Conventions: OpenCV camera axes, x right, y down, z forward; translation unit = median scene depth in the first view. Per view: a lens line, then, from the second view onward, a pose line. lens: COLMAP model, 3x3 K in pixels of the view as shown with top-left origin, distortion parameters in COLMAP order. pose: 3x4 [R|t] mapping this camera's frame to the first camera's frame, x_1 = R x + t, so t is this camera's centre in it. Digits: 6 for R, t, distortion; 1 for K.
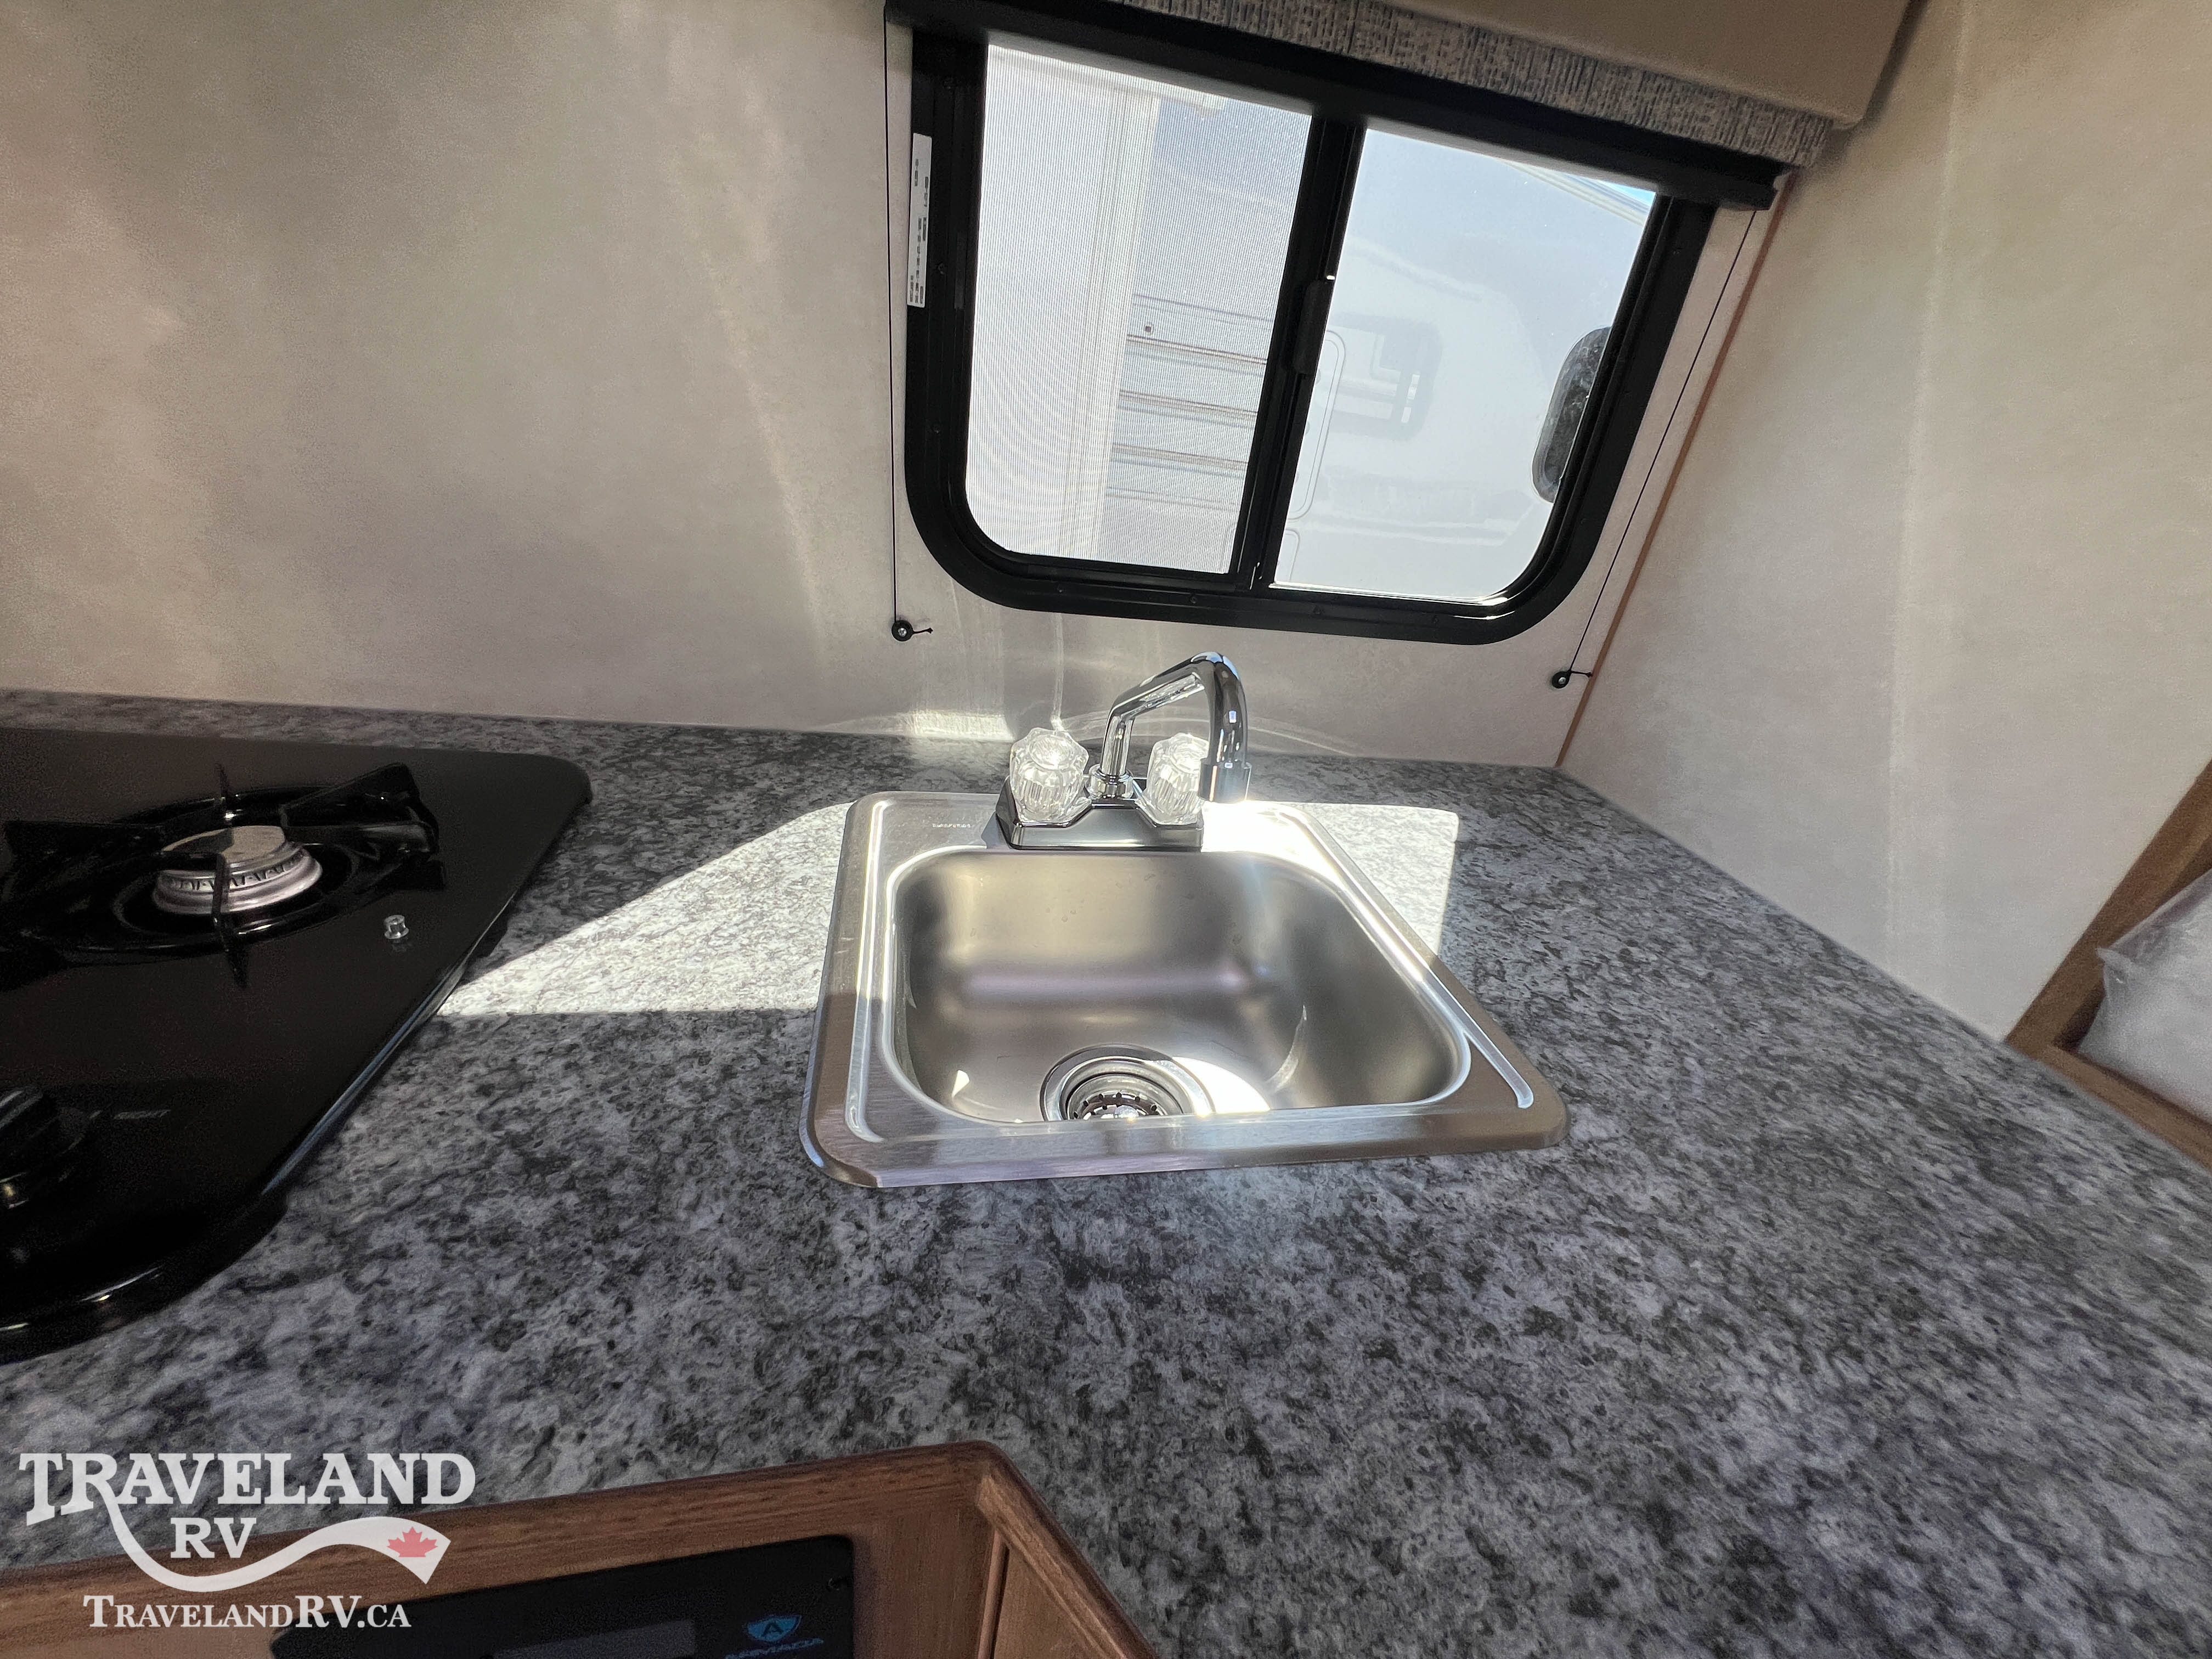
lens RADIAL K [[889.8, 0, 1099.6], [0, 889.8, 827.9], [0, 0, 1]] dist [-0.003060, 0.000974]
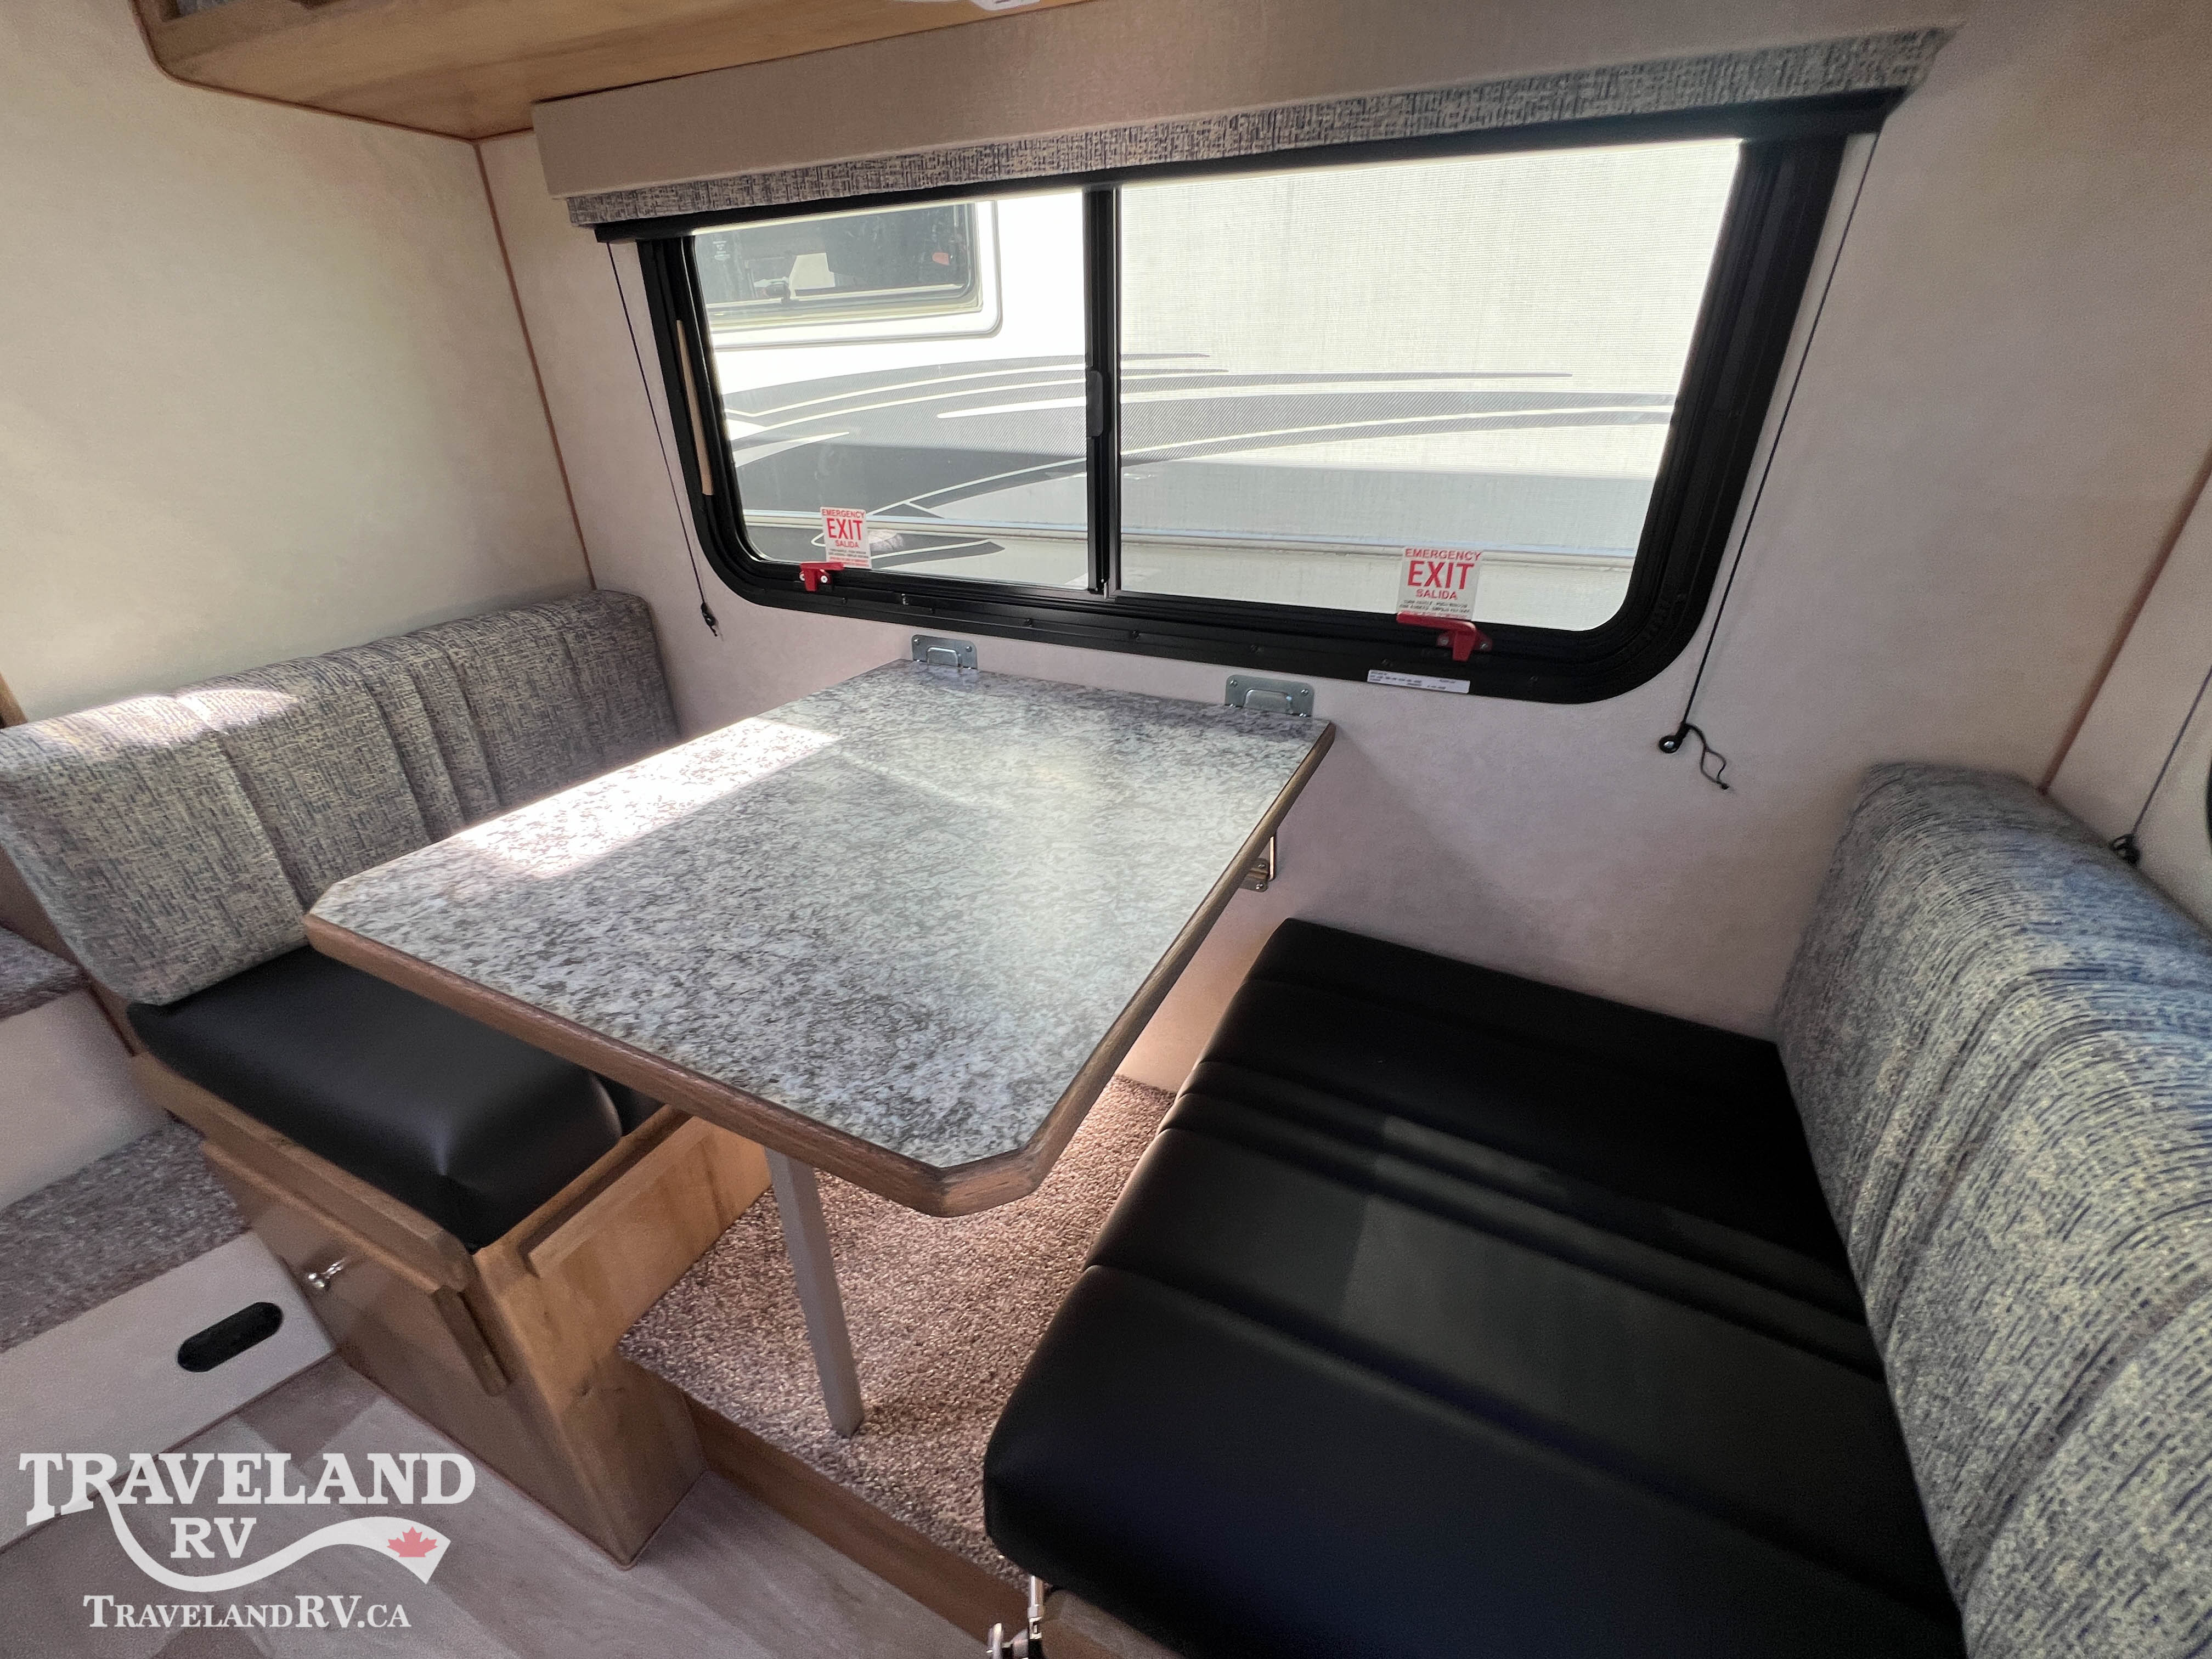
lens RADIAL K [[879.3, 0, 1111.9], [0, 879.3, 825.9], [0, 0, 1]] dist [0.000342, 0.000219]
pose [[0.799060, 0.147343, -0.582918, 1.371471], [-0.168562, 0.985526, 0.018046, 0.040146], [0.577140, 0.083838, 0.812331, 0.158793]]
